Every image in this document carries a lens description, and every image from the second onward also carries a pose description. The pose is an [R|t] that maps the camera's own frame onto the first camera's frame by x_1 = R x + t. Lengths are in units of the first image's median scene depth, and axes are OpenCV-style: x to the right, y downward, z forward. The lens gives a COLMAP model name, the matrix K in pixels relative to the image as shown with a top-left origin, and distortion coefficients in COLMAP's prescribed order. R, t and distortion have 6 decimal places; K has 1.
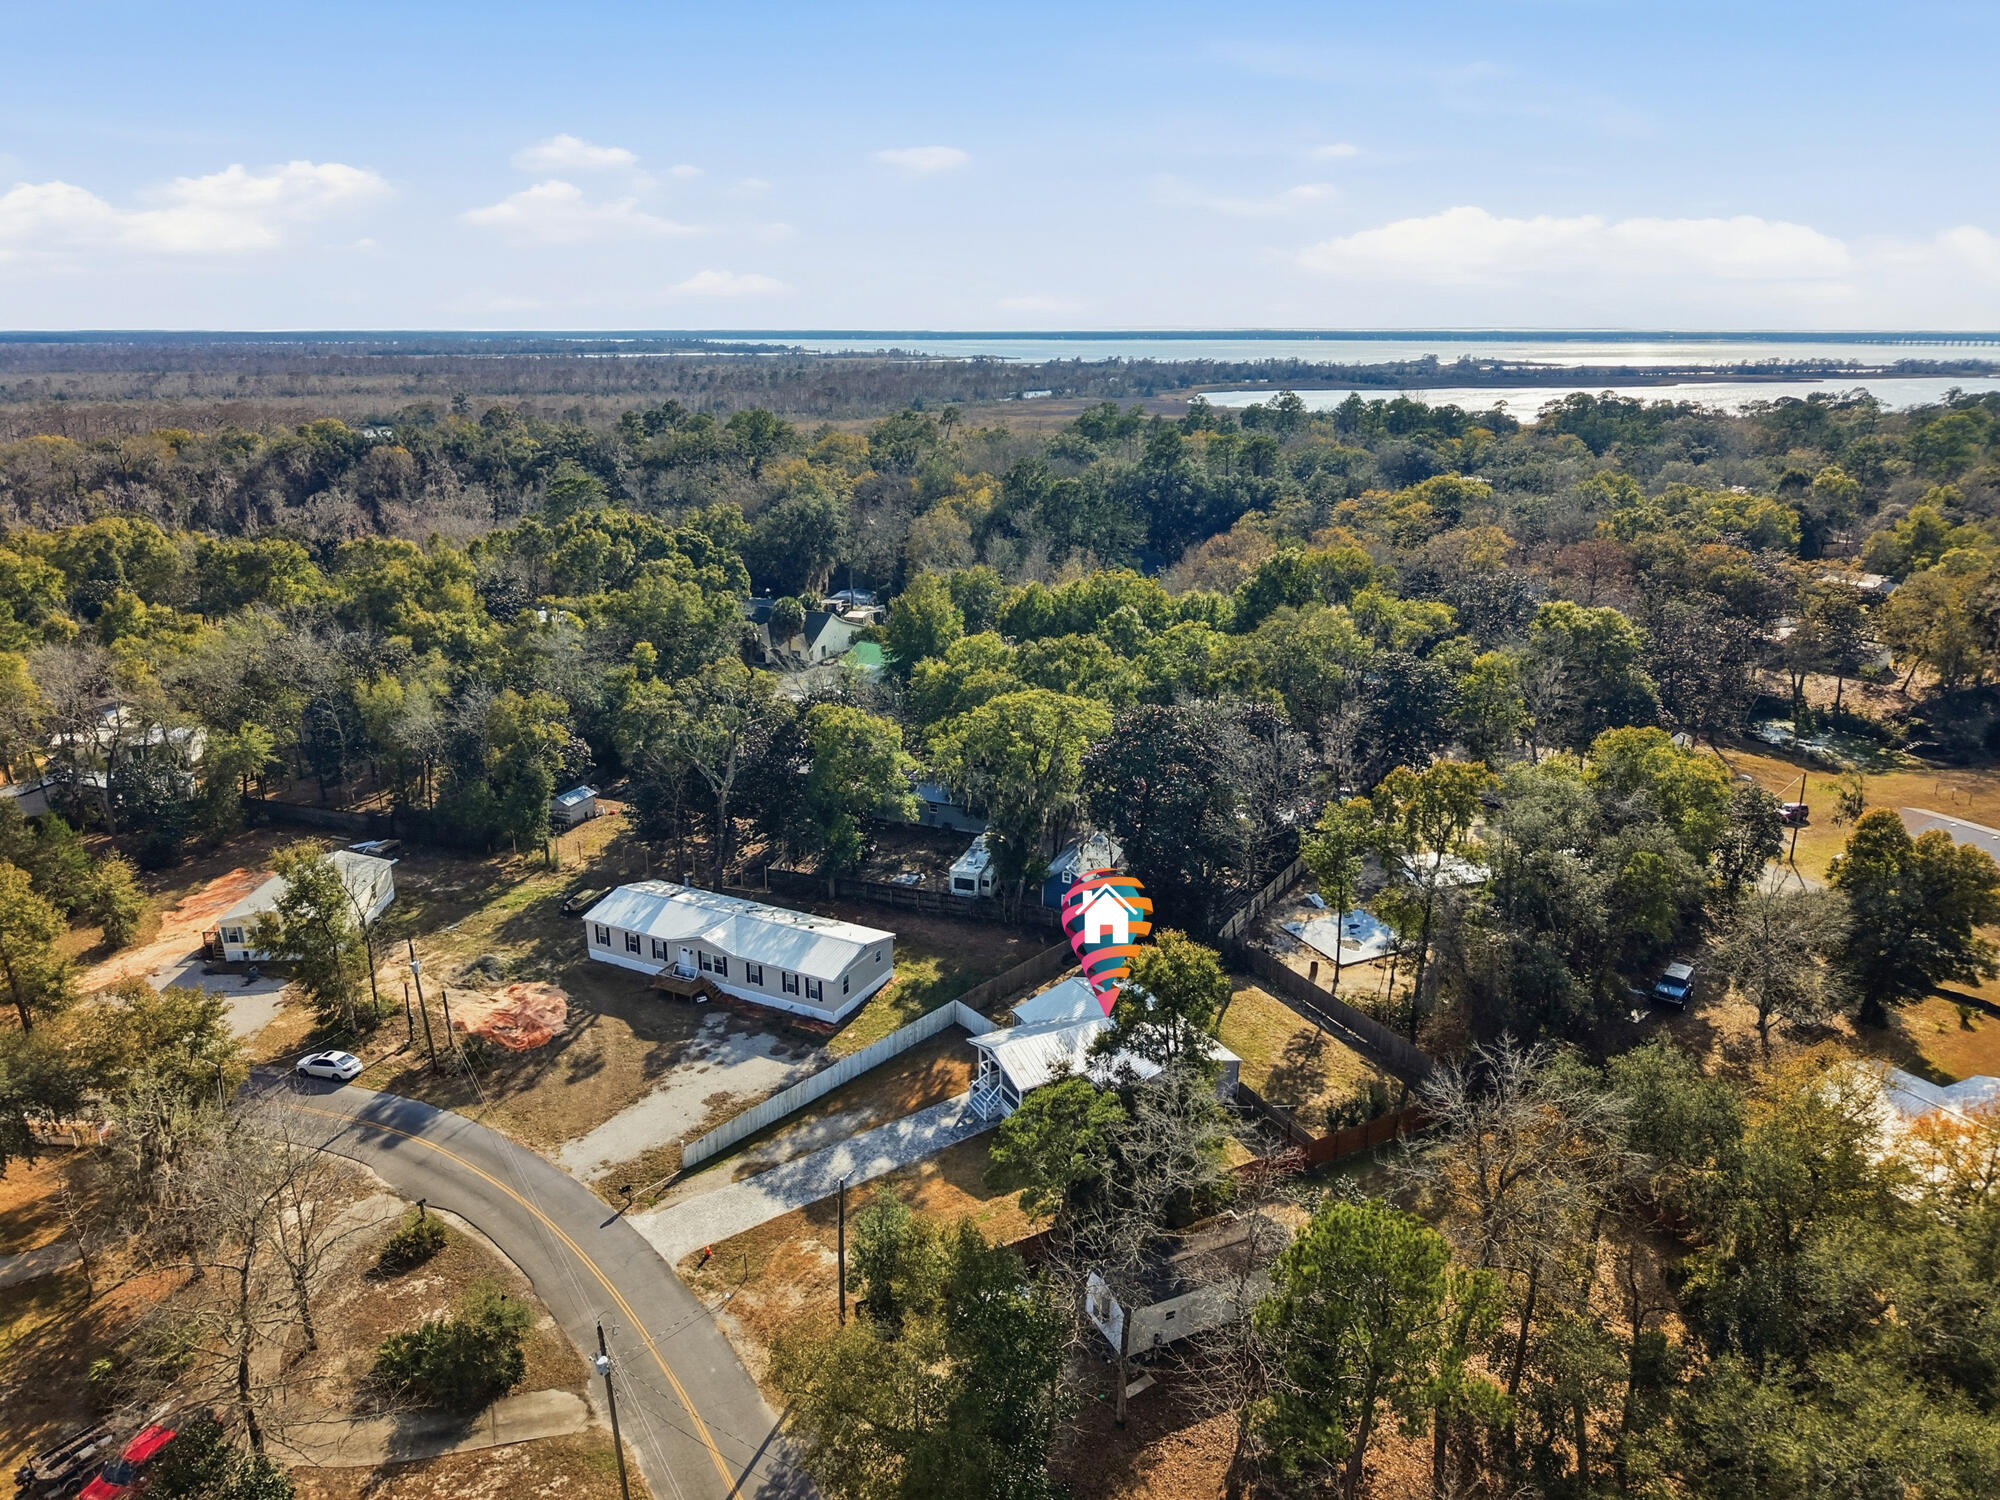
lens RADIAL K [[1344.4, 0, 982.5], [0, 1344.4, 751.5], [0, 0, 1]] dist [-0.004489, -0.002269]
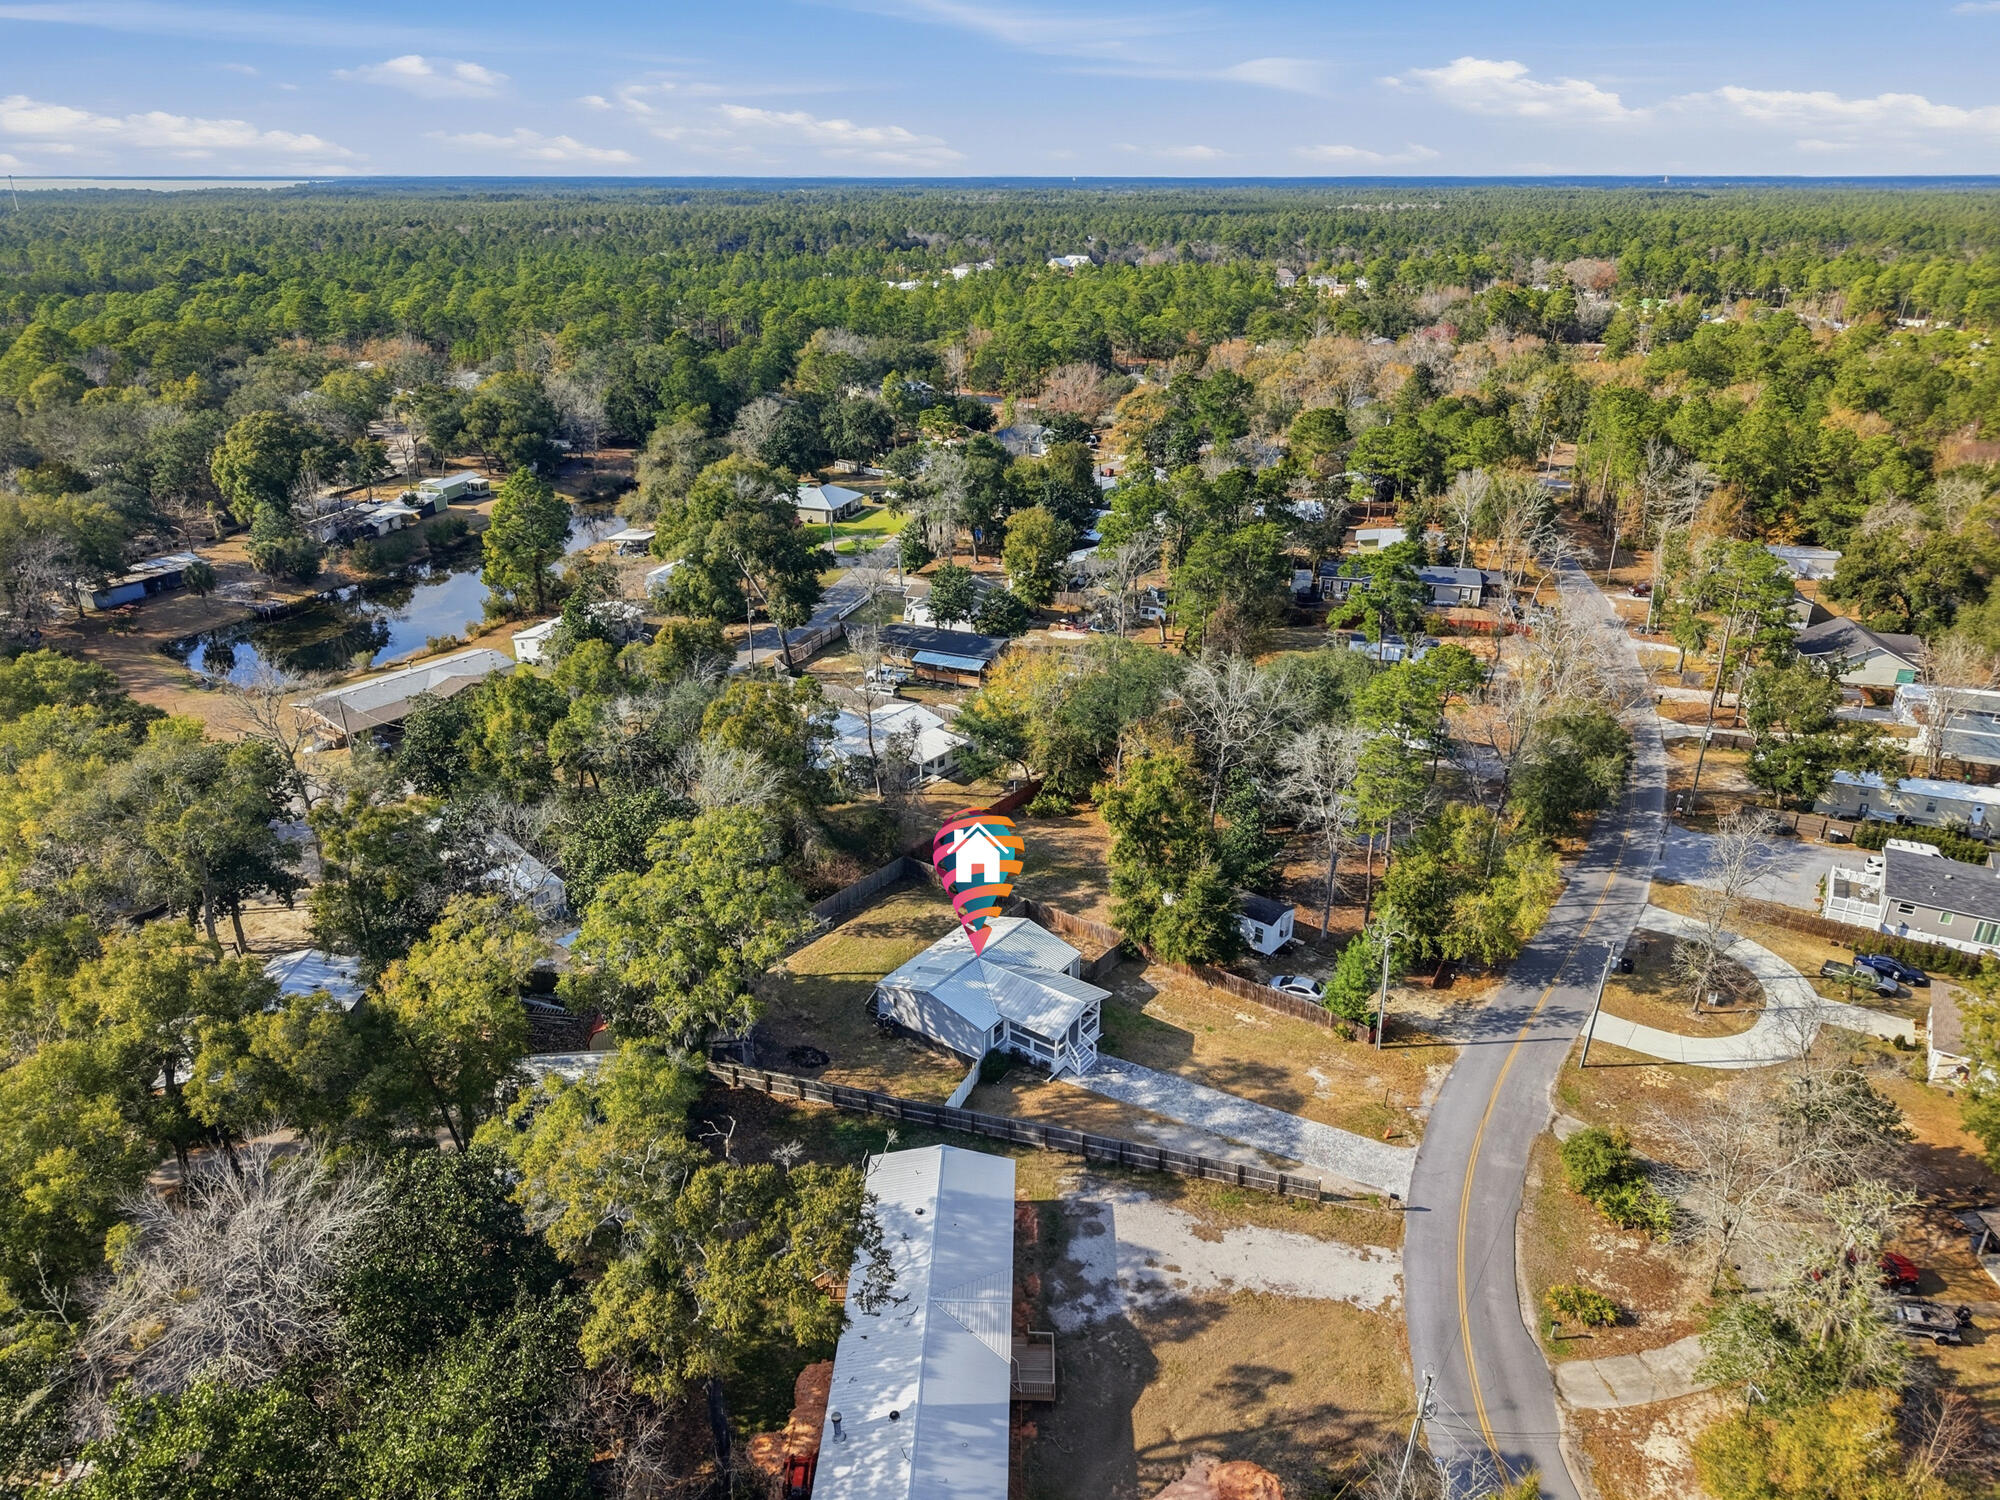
lens RADIAL K [[1344.4, 0, 982.4], [0, 1344.4, 735.6], [0, 0, 1]] dist [-0.004489, -0.002269]
pose [[-0.425814, -0.344117, 0.836819, -0.724099], [0.264020, 0.837351, 0.478682, -0.463398], [-0.865434, 0.424766, -0.265702, 1.152336]]
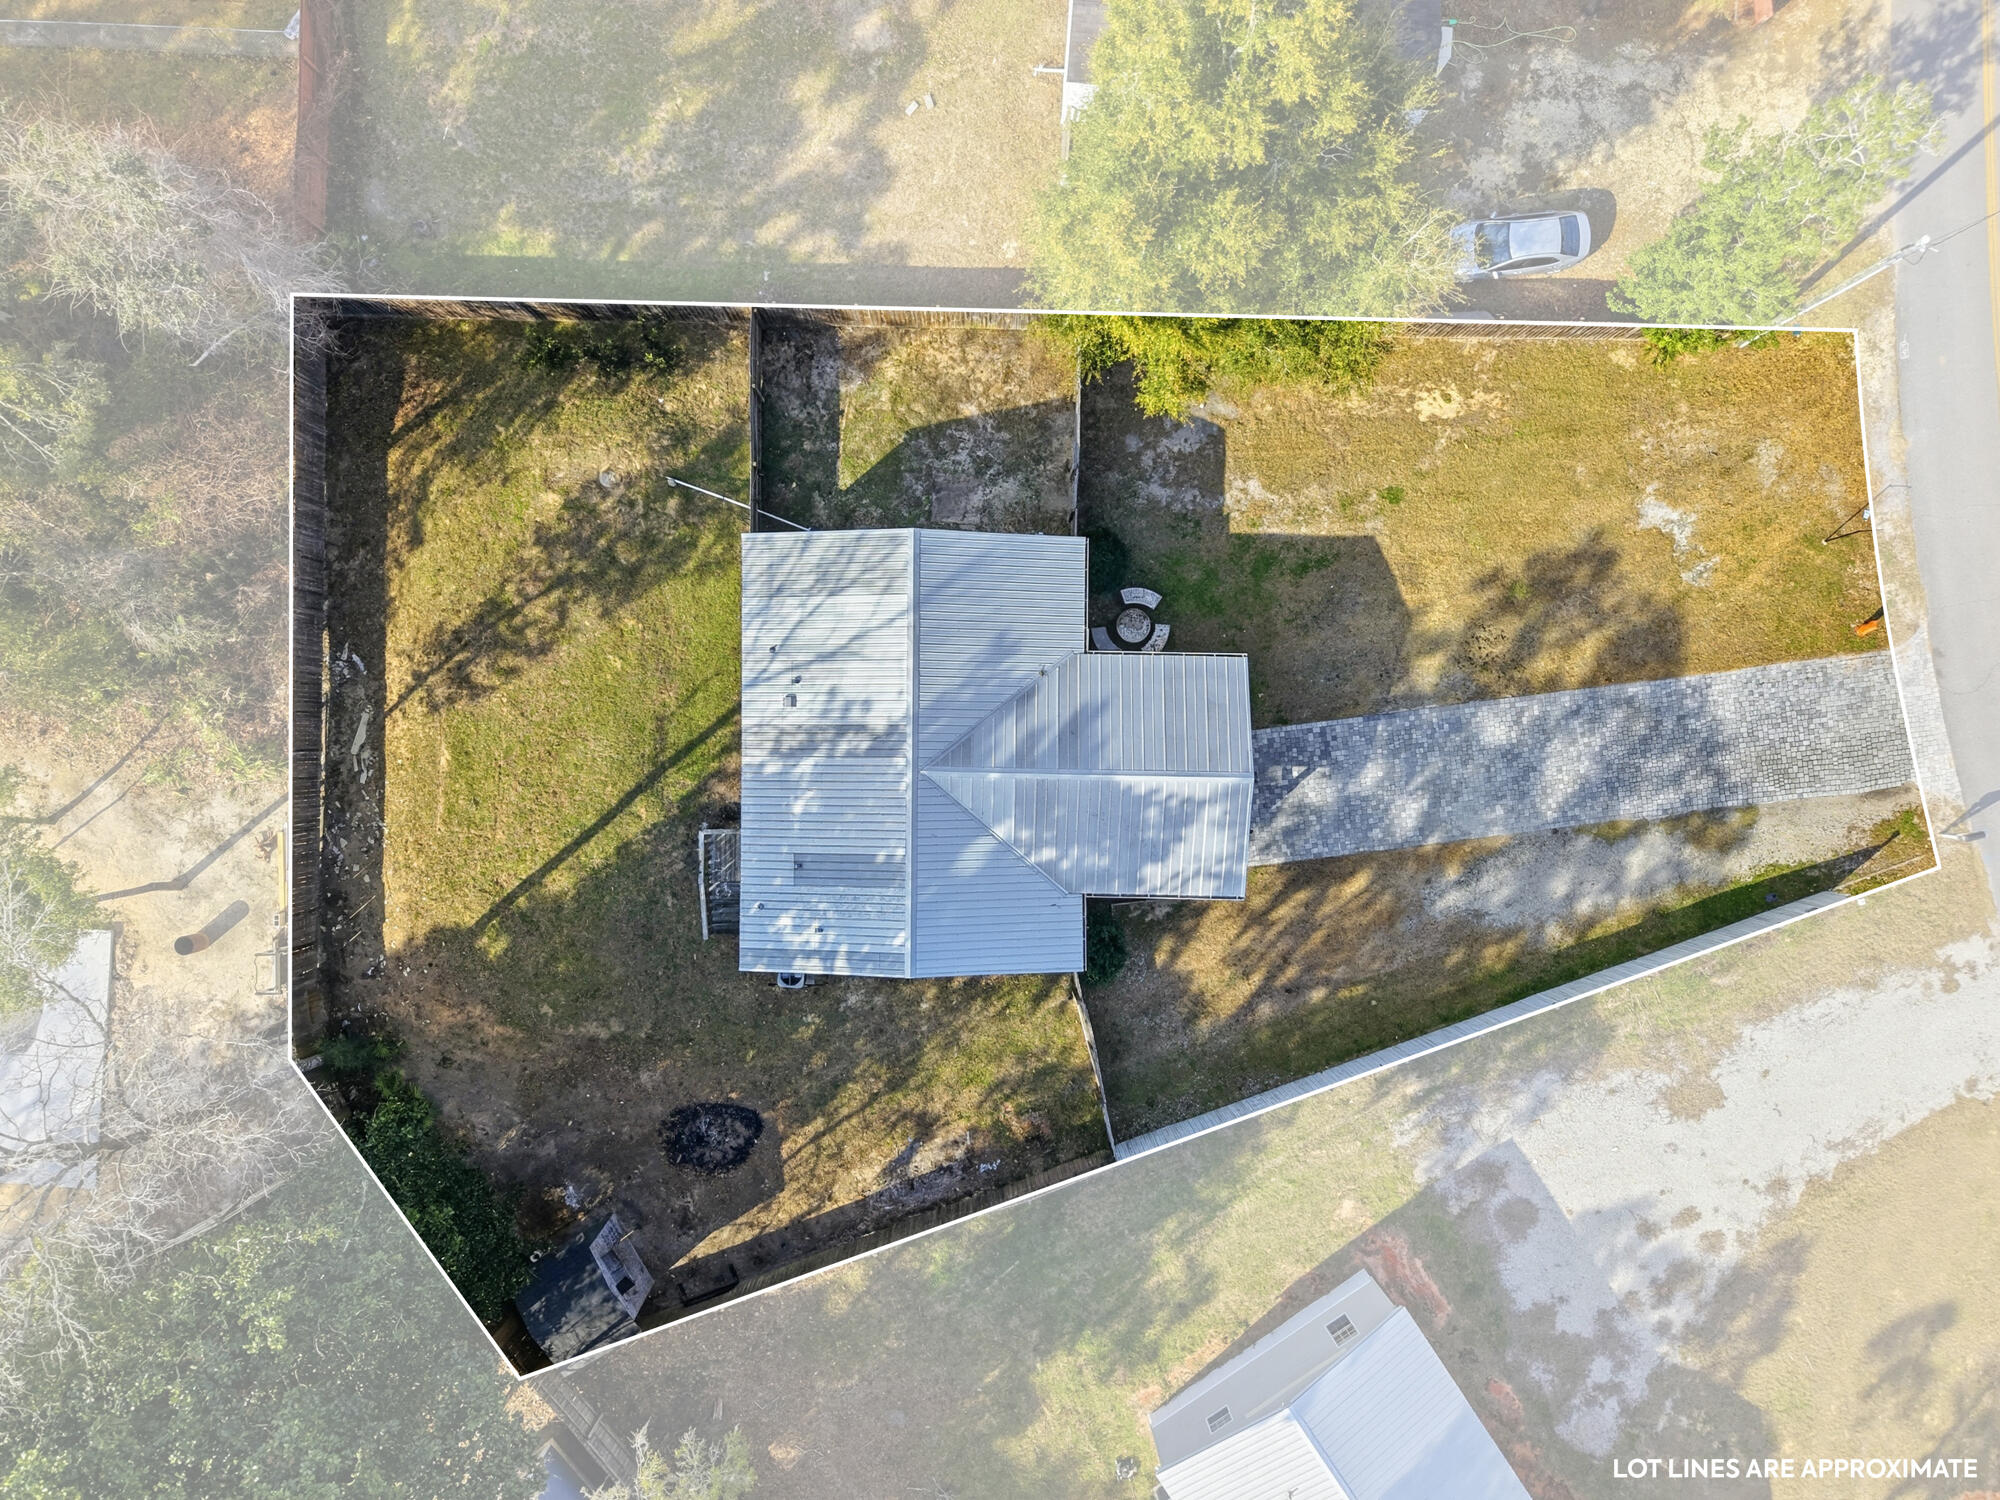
lens RADIAL K [[1344.4, 0, 1009.7], [0, 1344.4, 757.4], [0, 0, 1]] dist [-0.004489, -0.002269]
pose [[-0.875005, -0.483855, -0.015824, 0.080227], [0.127153, -0.261237, 0.956863, -0.190243], [-0.467117, 0.835248, 0.290107, 0.818469]]
